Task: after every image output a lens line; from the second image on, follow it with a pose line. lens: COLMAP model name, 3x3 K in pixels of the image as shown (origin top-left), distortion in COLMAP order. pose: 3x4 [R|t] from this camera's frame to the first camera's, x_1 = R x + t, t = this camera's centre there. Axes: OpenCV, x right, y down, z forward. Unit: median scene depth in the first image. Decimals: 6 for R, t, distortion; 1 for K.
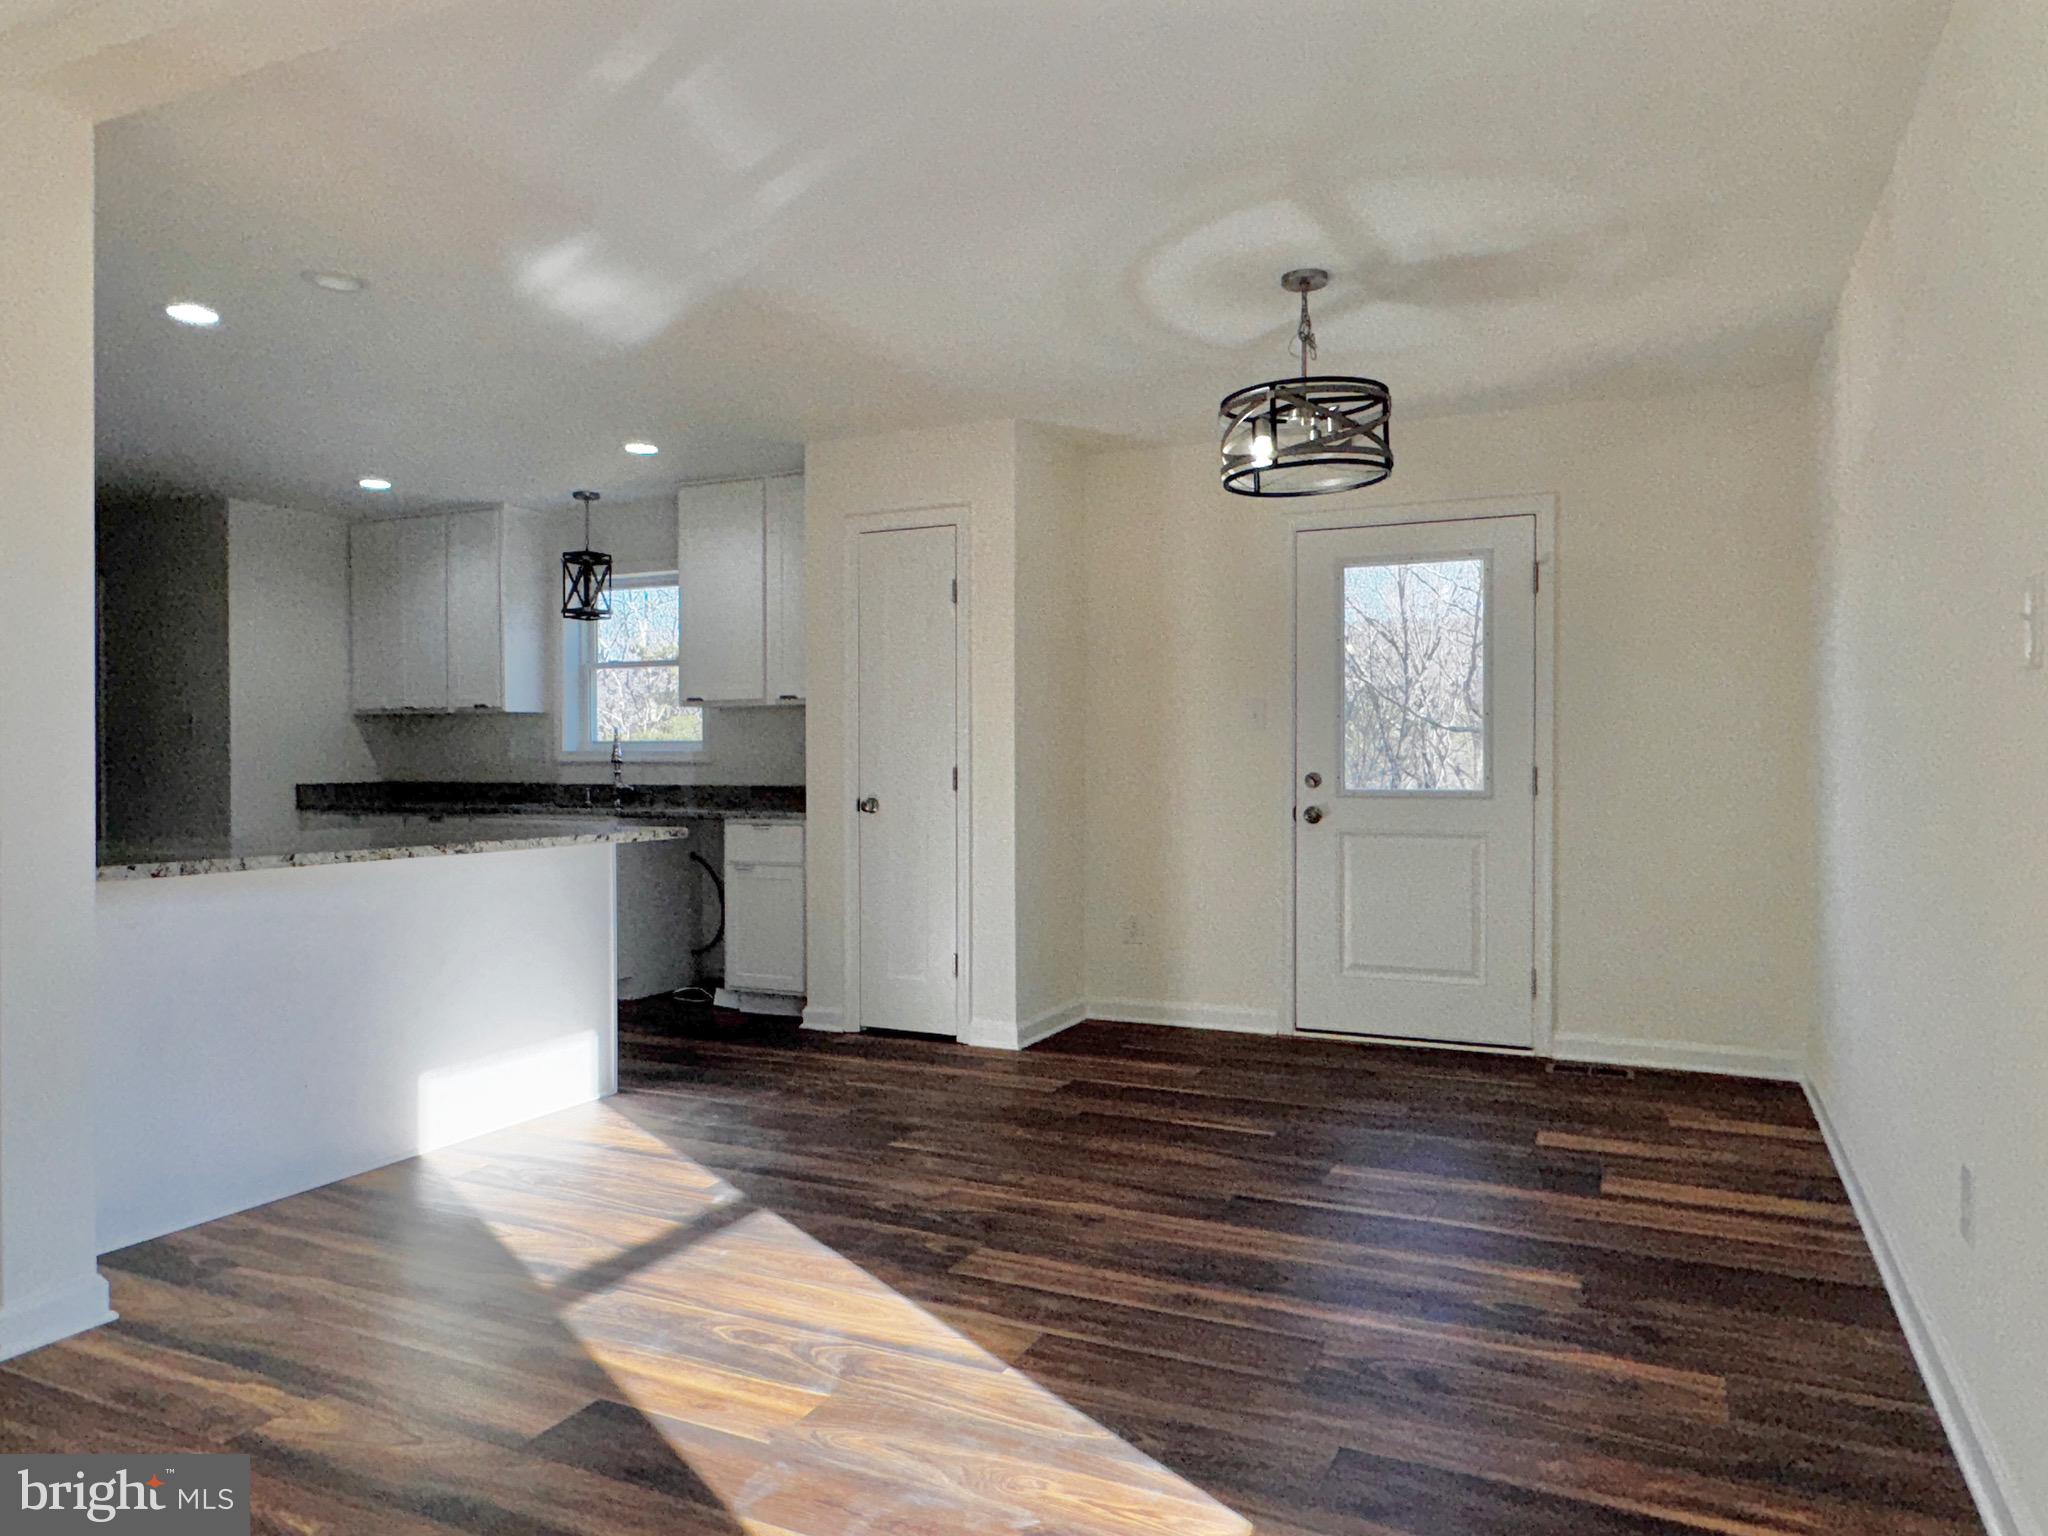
lens RADIAL K [[1365.4, 0, 1024.8], [0, 1365.4, 764.9], [0, 0, 1]] dist [-0.001943, -0.000692]
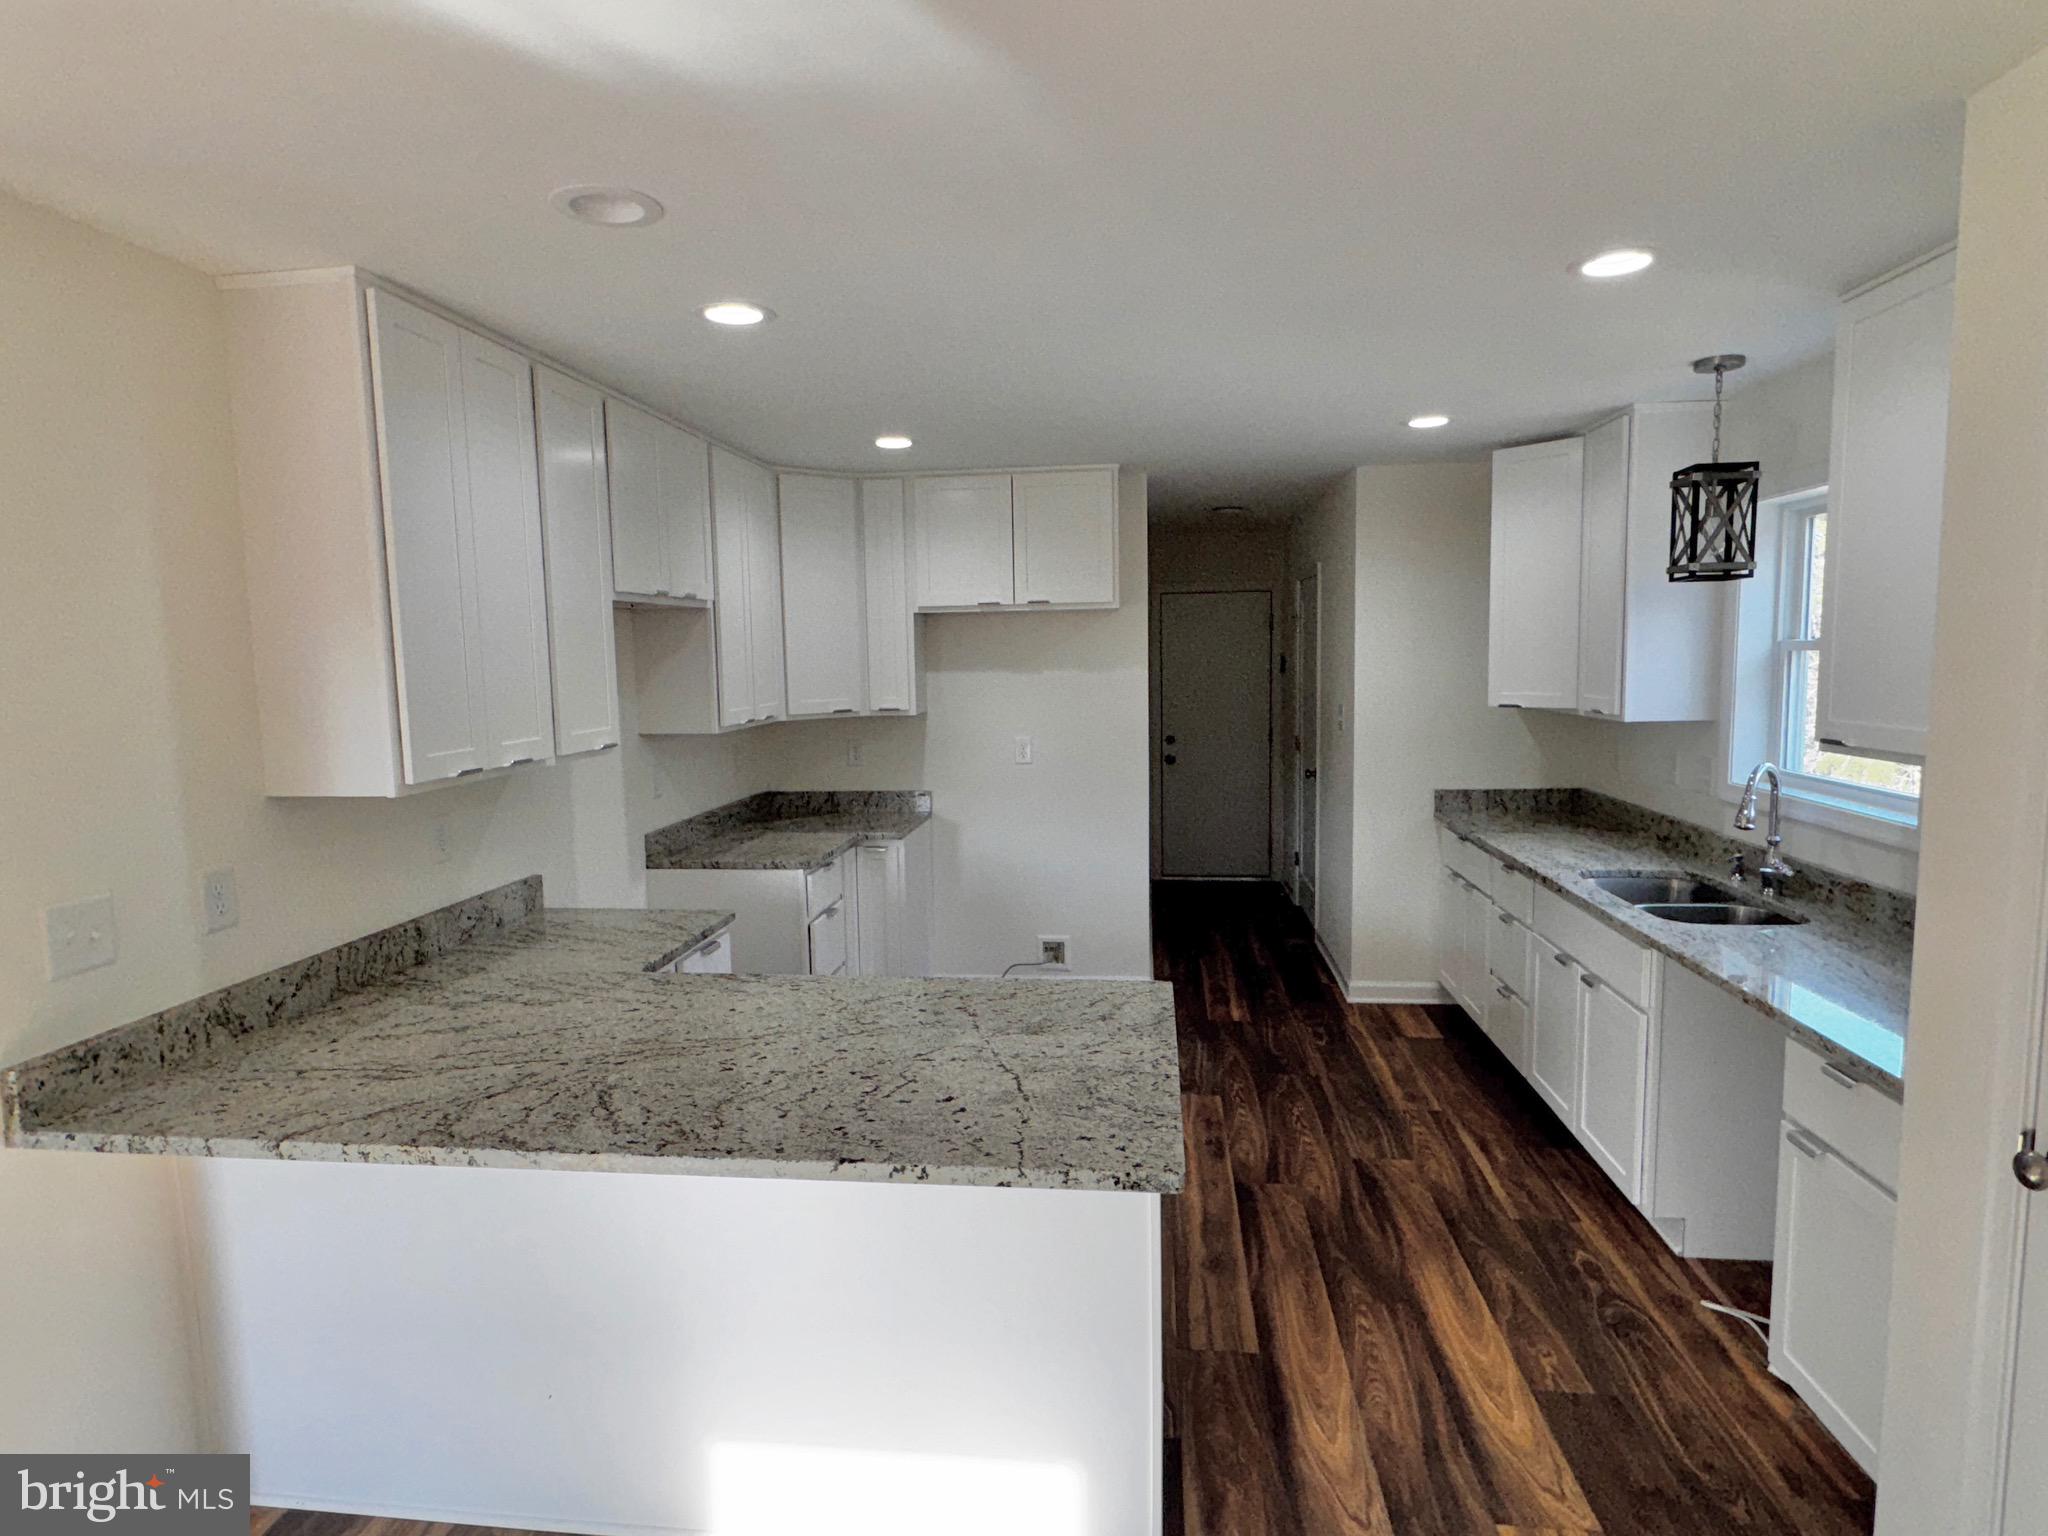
lens RADIAL K [[1101.1, 0, 1016.3], [0, 1101.1, 766.7], [0, 0, 1]] dist [-0.003743, 0.000034]
pose [[0.317582, 0.091400, -0.943815, 0.074240], [0.017156, 0.994627, 0.102093, -0.161776], [0.948075, -0.048615, 0.314308, 1.137193]]
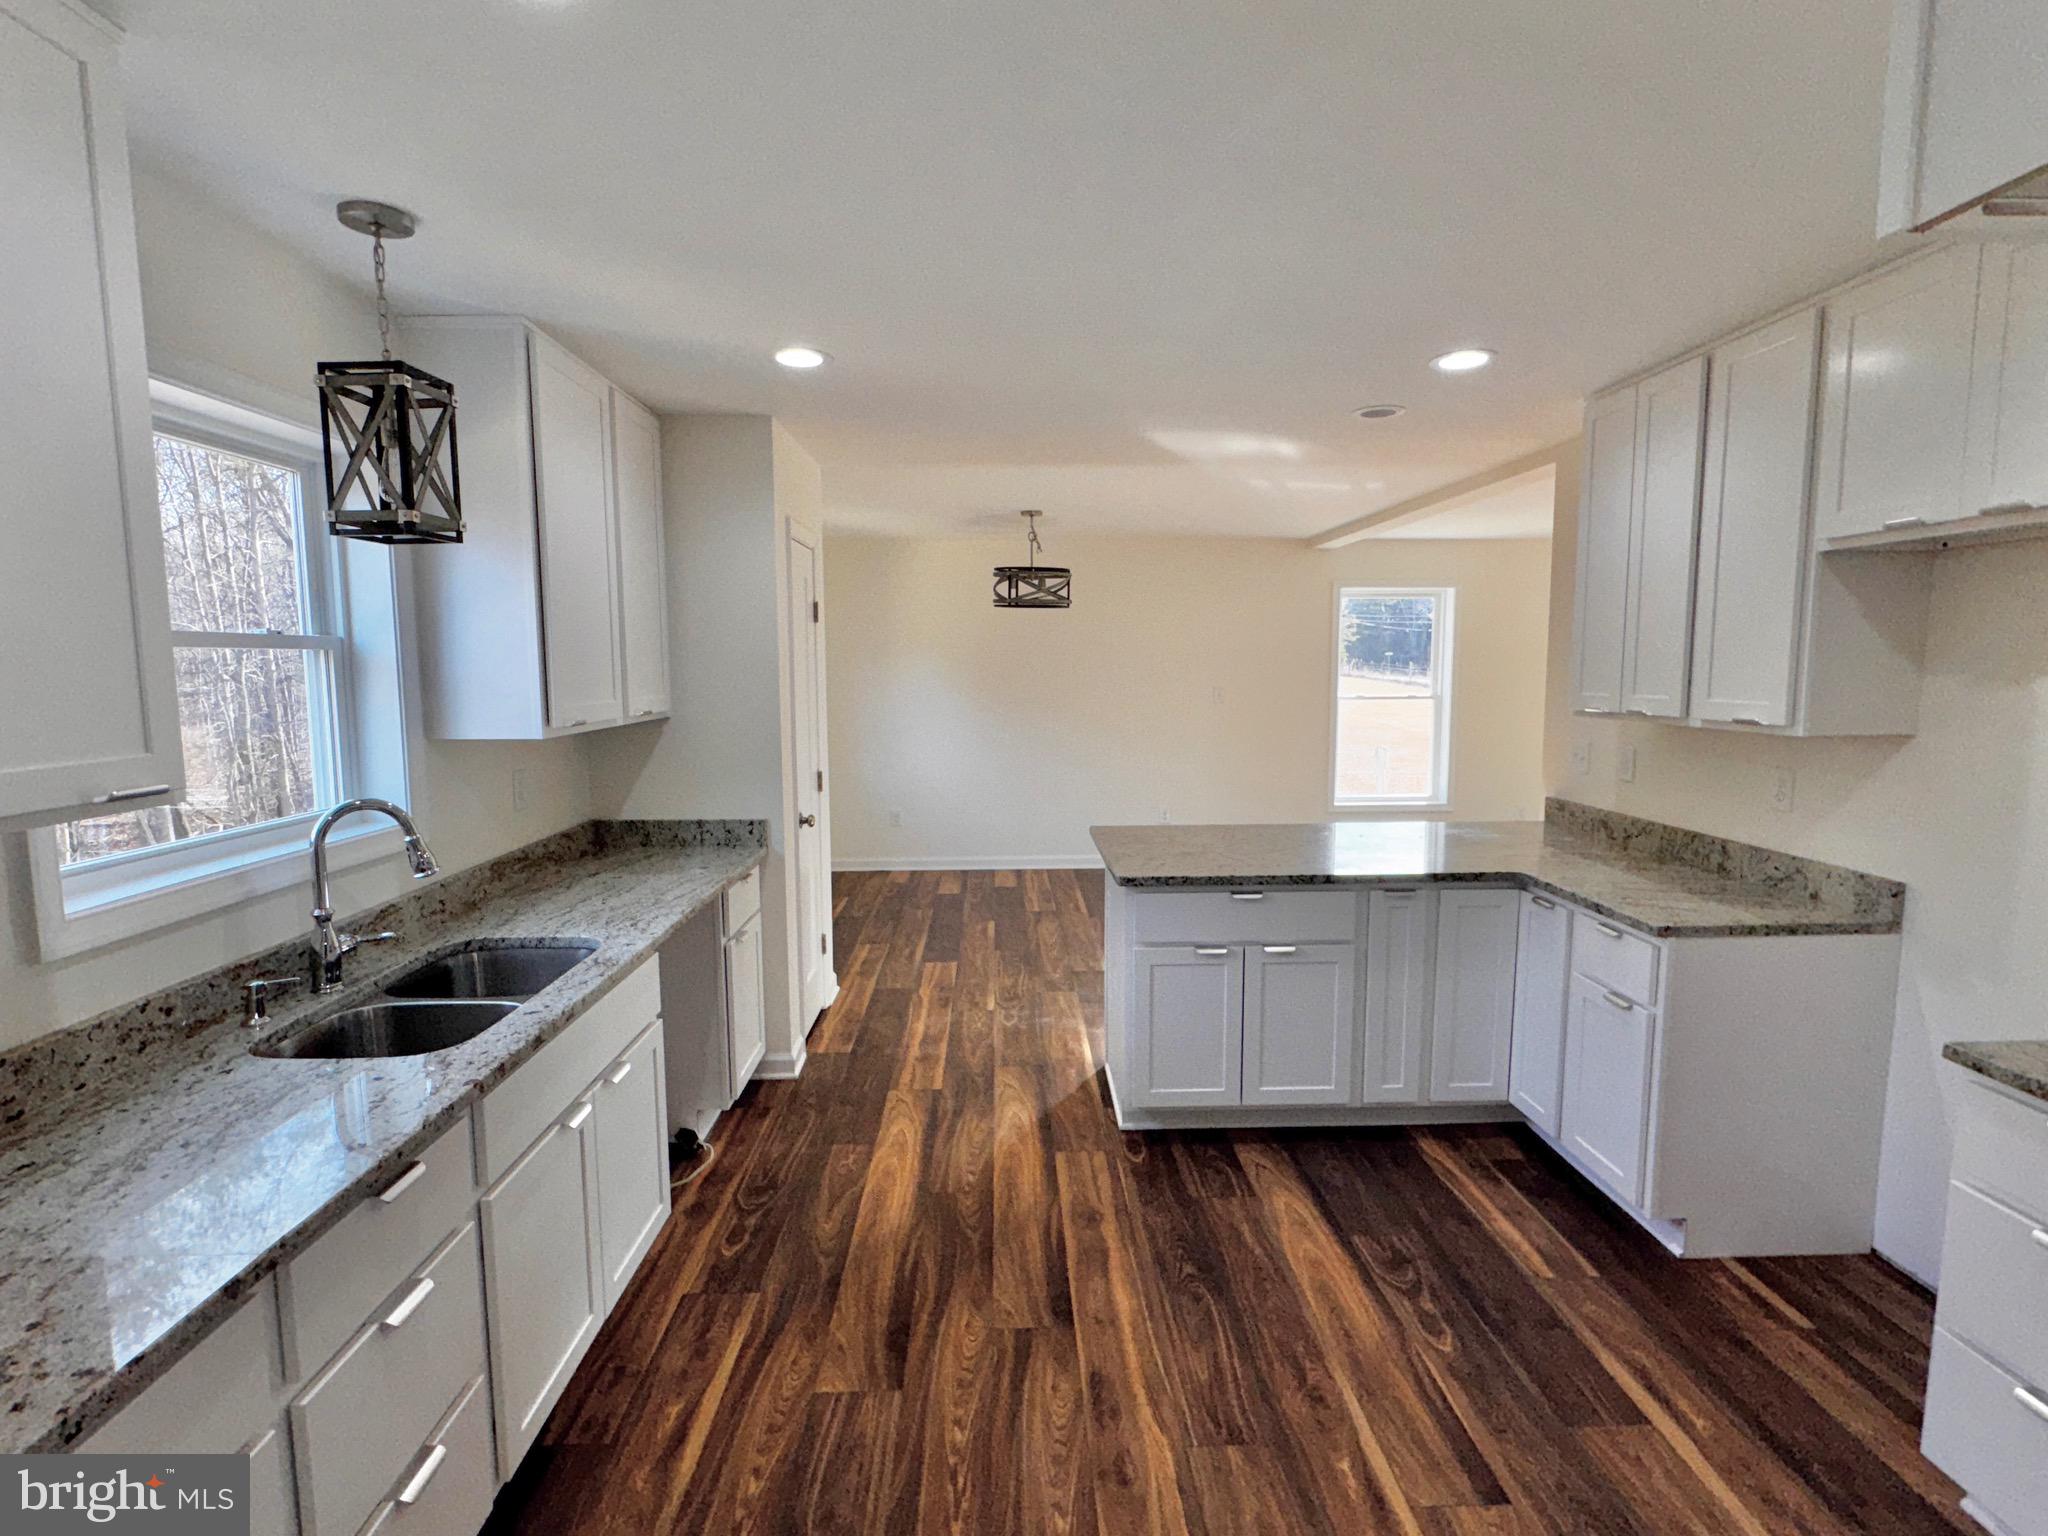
lens RADIAL K [[971.2, 0, 1021.2], [0, 971.2, 761.1], [0, 0, 1]] dist [-0.000726, 0.000286]
pose [[-0.452142, -0.091441, 0.887247, -1.340625], [0.006474, 0.994368, 0.105781, -0.142267], [-0.891923, 0.053572, -0.449003, 1.948709]]
